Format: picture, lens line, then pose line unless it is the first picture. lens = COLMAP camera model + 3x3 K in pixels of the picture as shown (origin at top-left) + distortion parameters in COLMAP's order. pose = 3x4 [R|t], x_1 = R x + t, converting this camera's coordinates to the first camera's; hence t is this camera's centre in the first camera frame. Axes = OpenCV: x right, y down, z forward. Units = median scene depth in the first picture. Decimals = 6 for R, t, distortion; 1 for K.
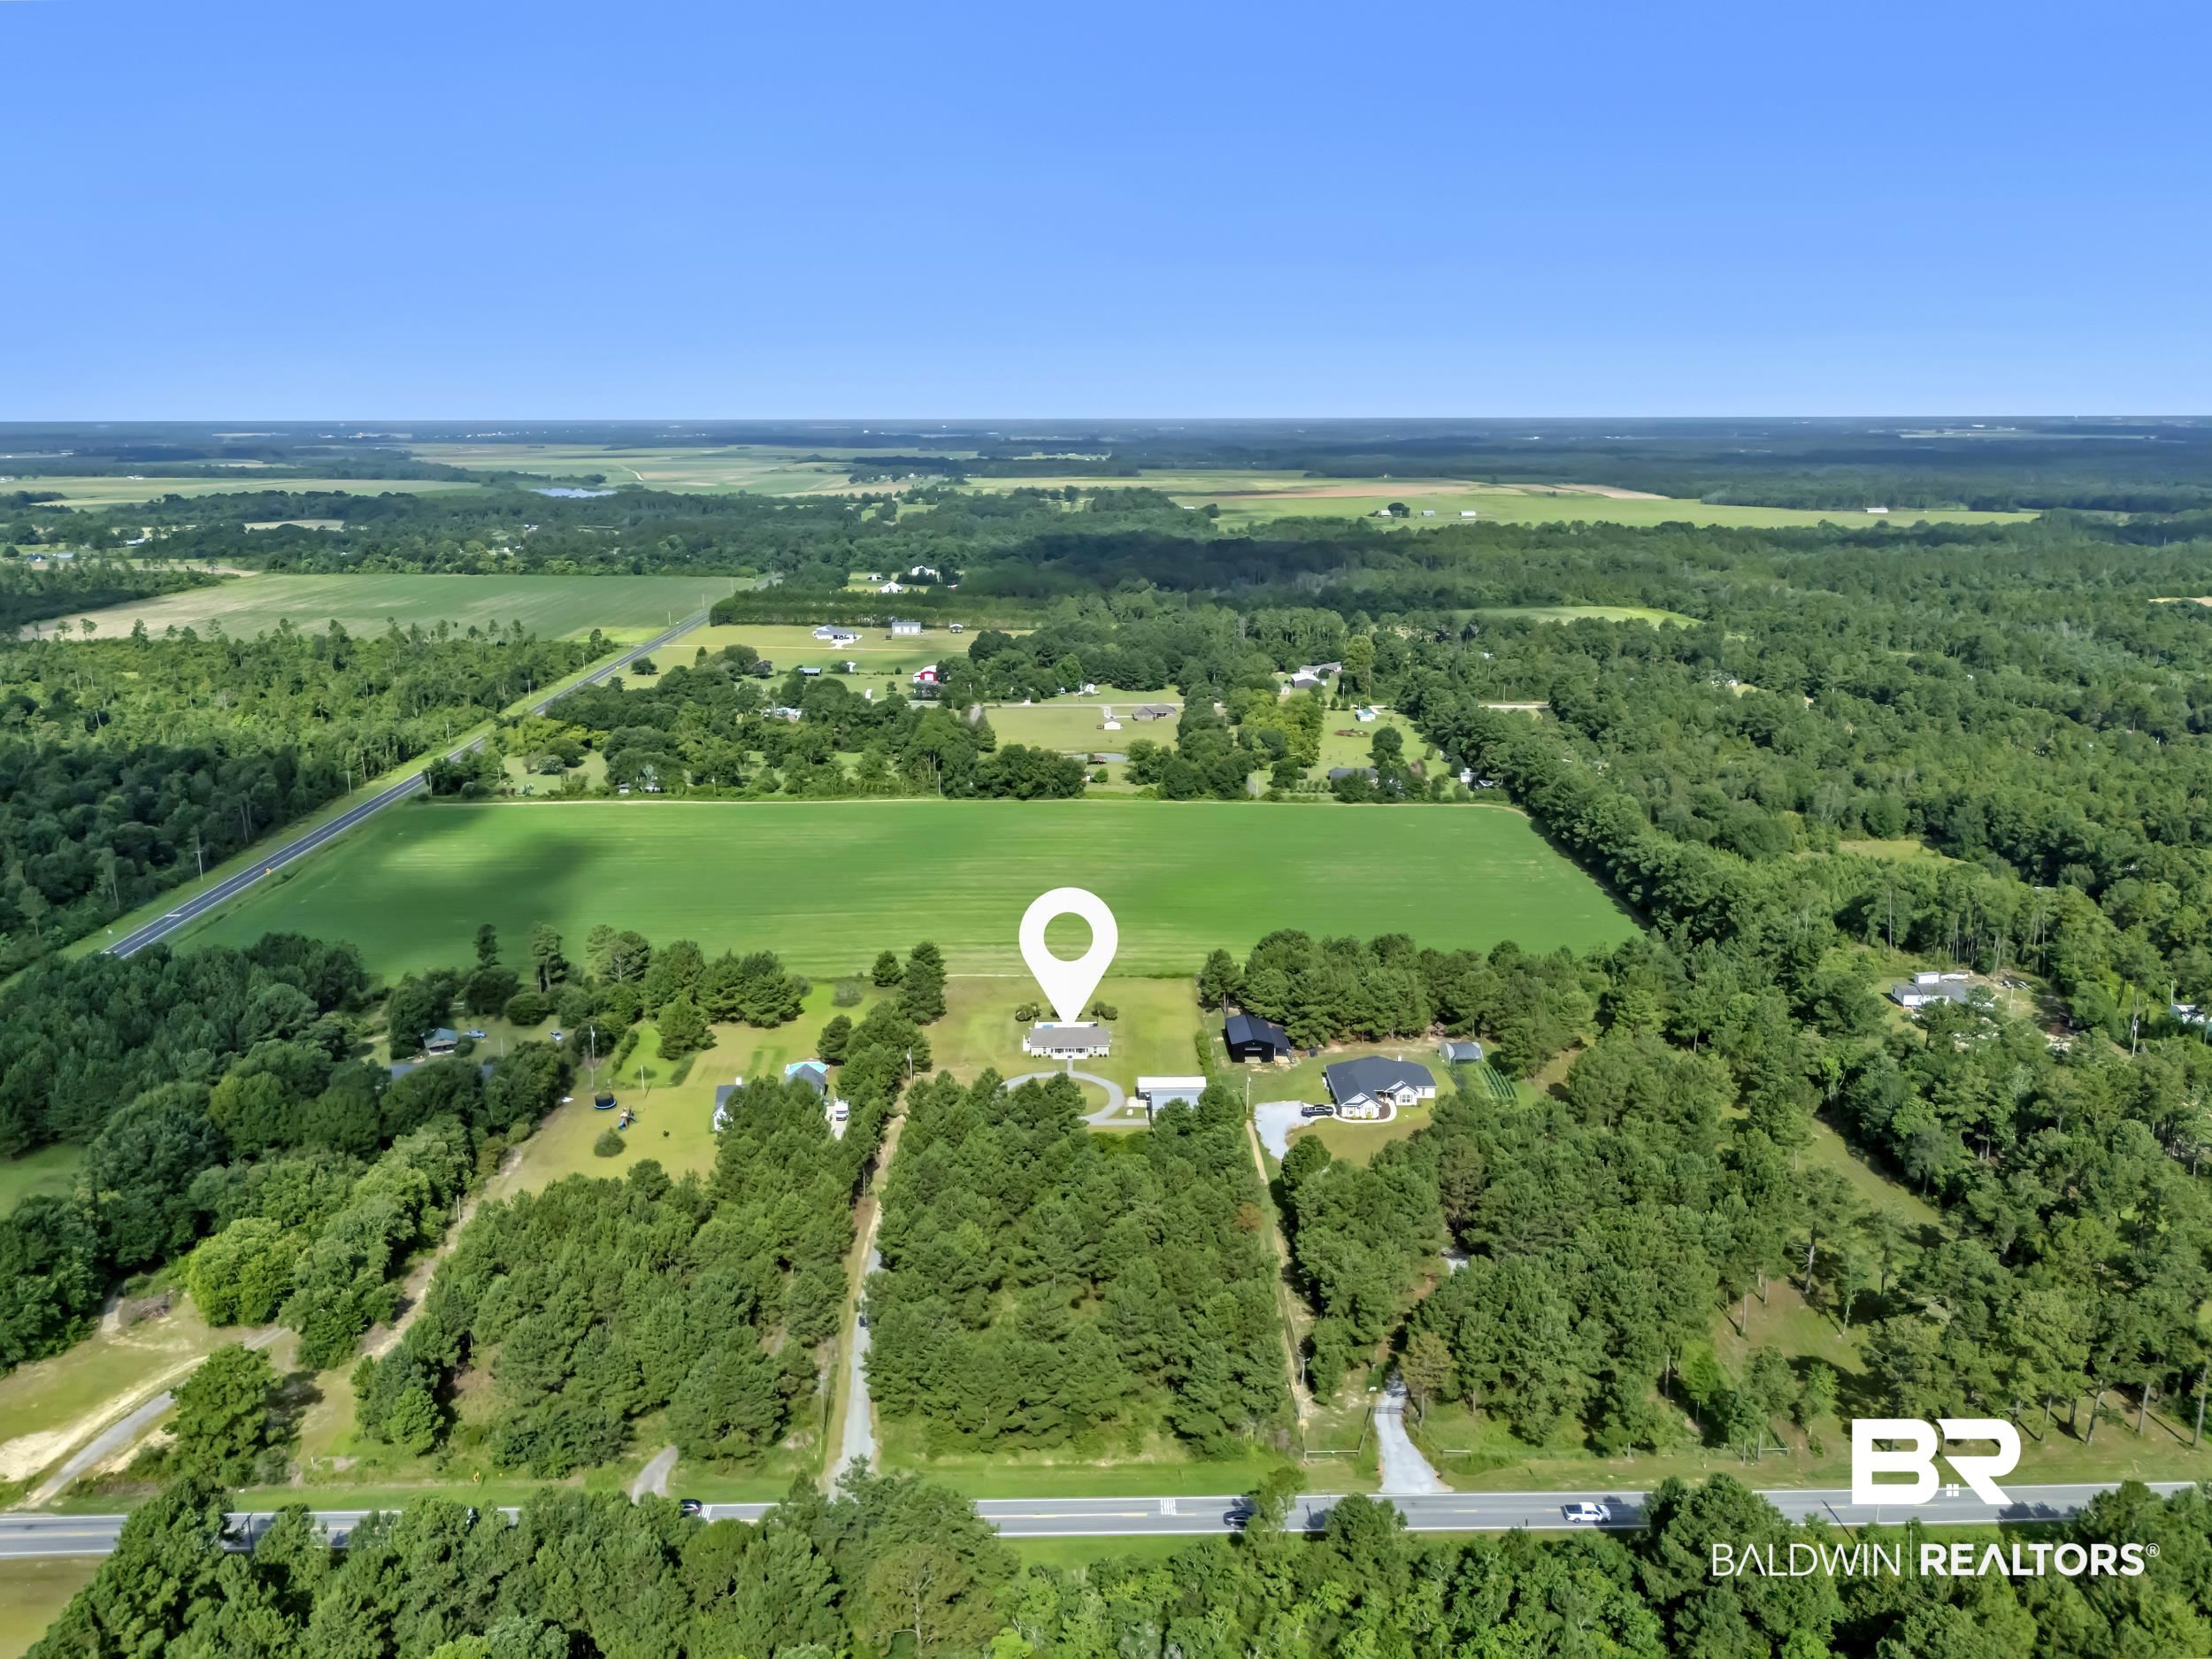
lens RADIAL K [[1645.6, 0, 1106.8], [0, 1645.6, 821.4], [0, 0, 1]] dist [0.071499, -0.050907]
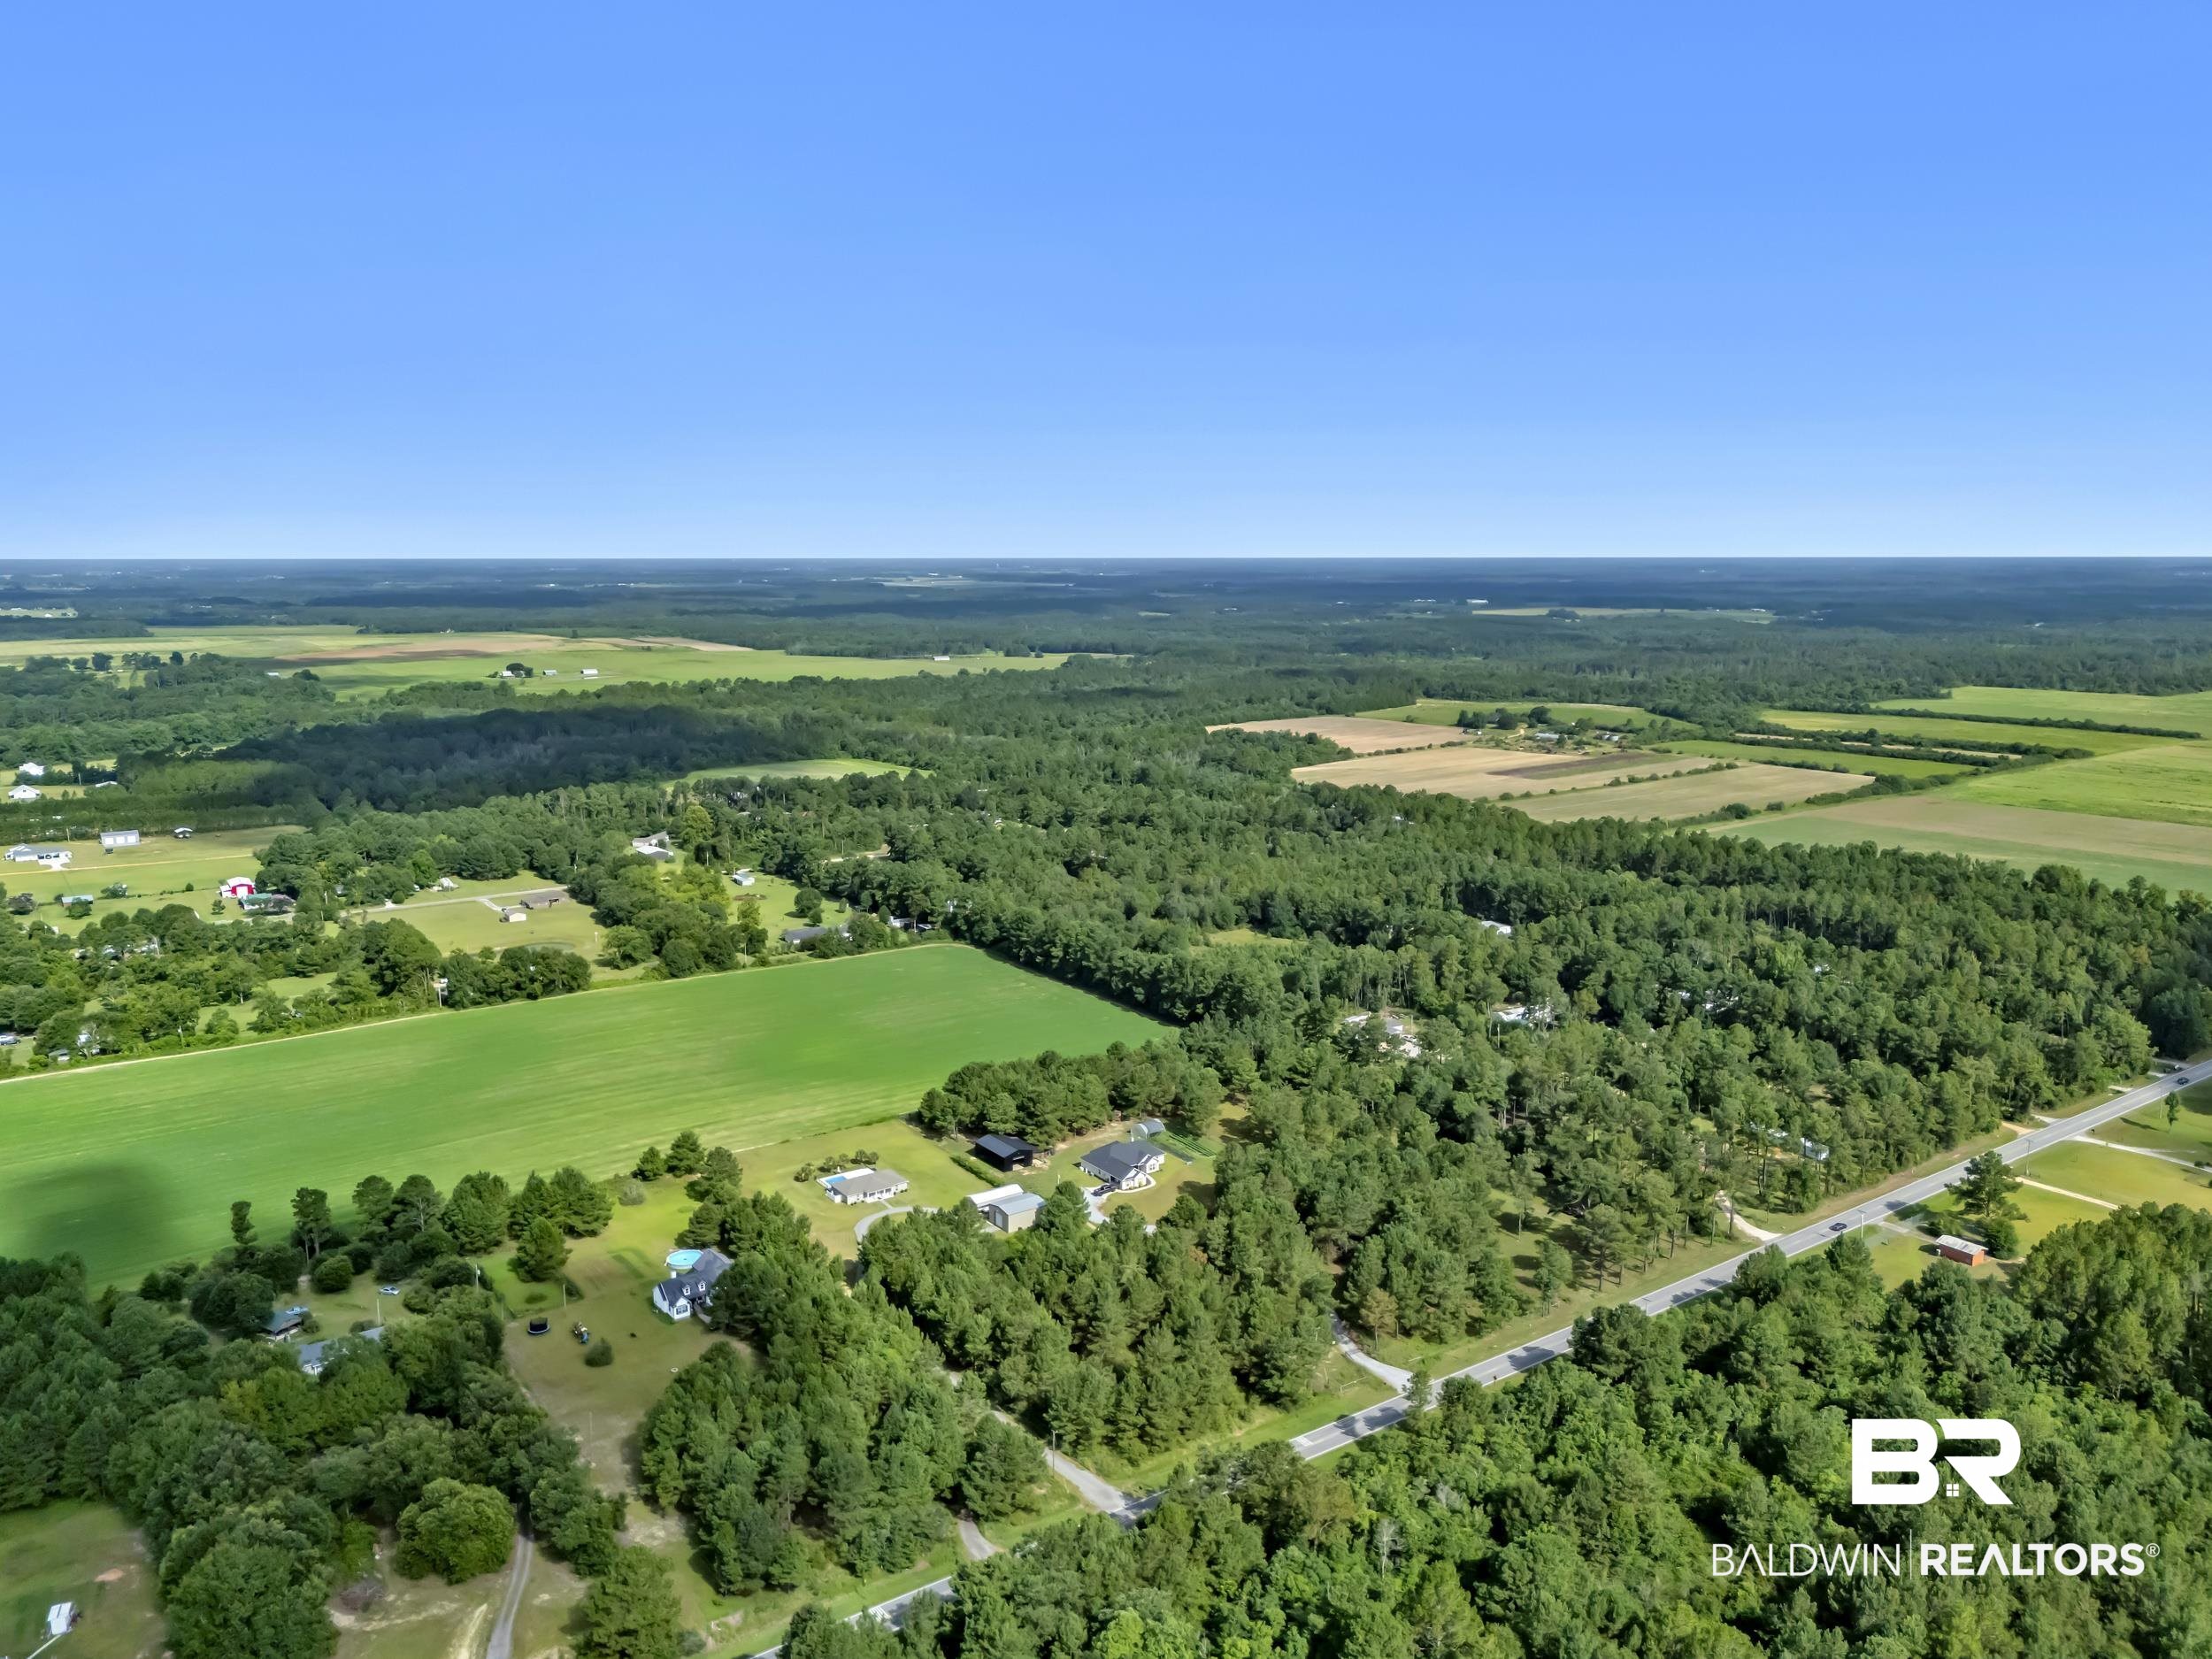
lens RADIAL K [[1645.6, 0, 1123.8], [0, 1645.6, 831.8], [0, 0, 1]] dist [0.071499, -0.050907]
pose [[0.827683, -0.092716, 0.553484, -0.307033], [0.134603, 0.990267, -0.035403, -0.030235], [-0.544815, 0.103803, 0.832107, -0.061568]]
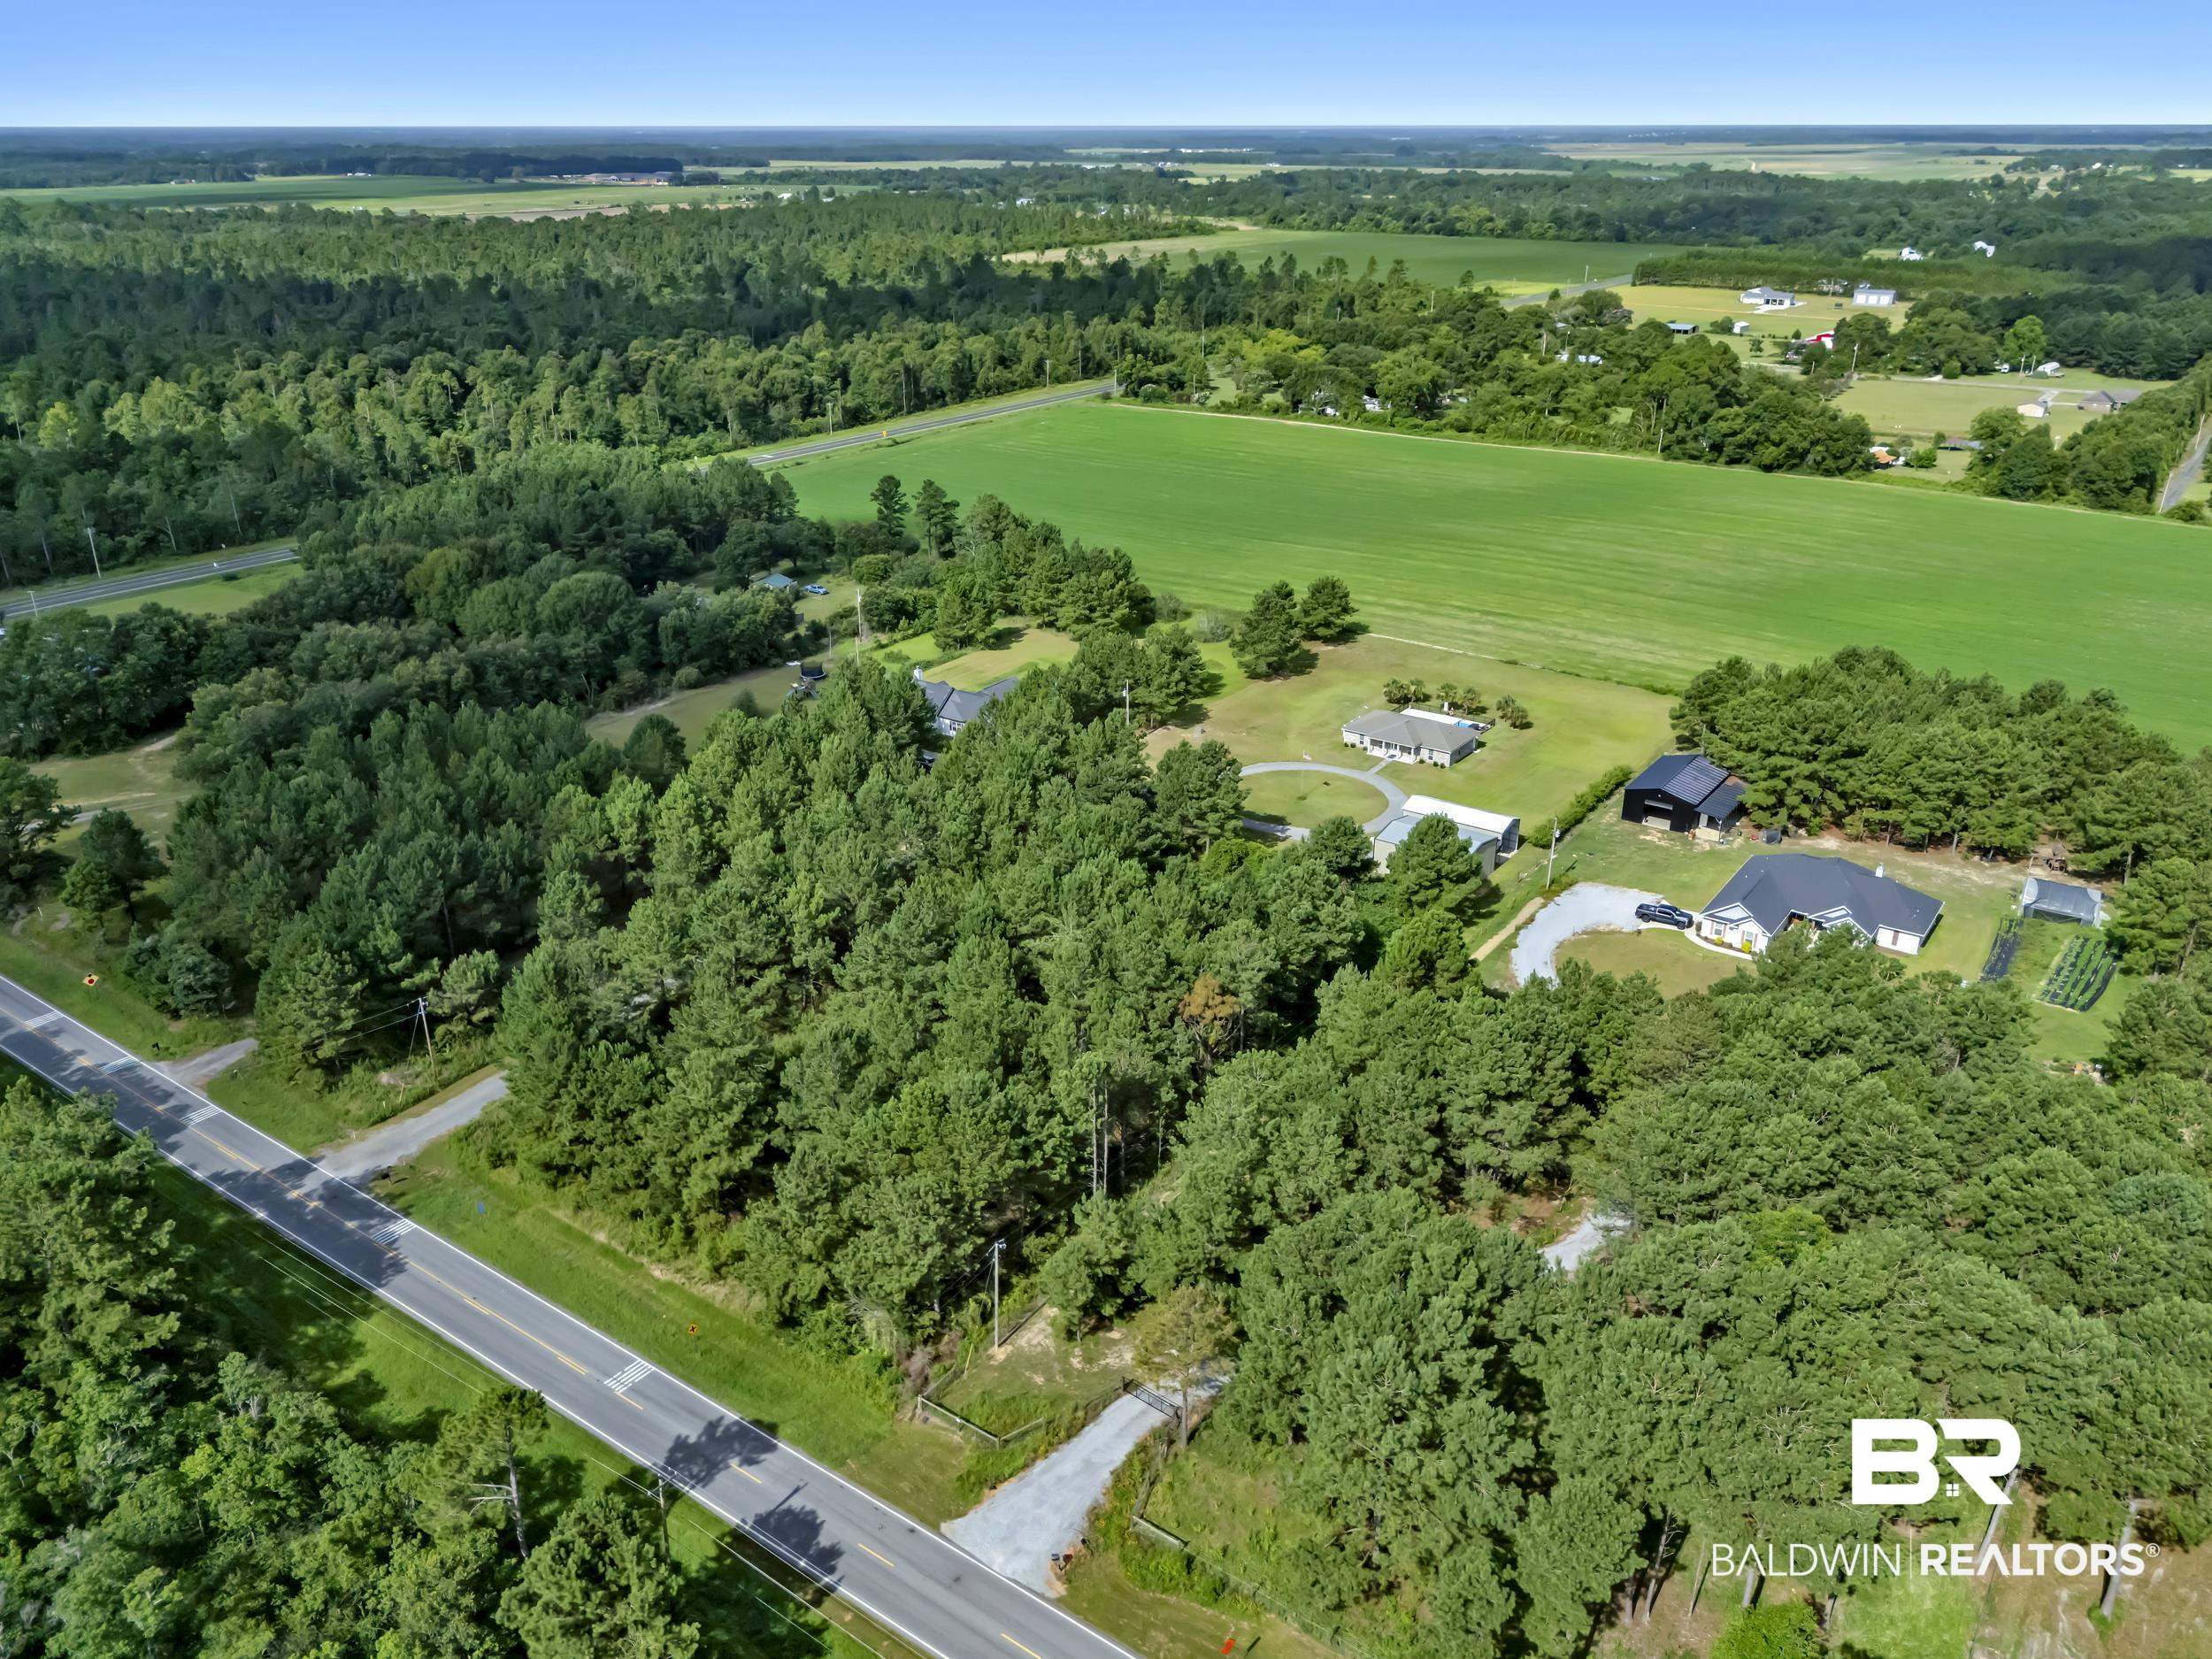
lens RADIAL K [[1645.6, 0, 1103.6], [0, 1645.6, 829.0], [0, 0, 1]] dist [0.071499, -0.050907]
pose [[0.794327, 0.237404, -0.559182, 0.161220], [-0.146567, 0.968179, 0.202847, 0.032404], [0.589545, -0.079169, 0.803846, 0.238022]]
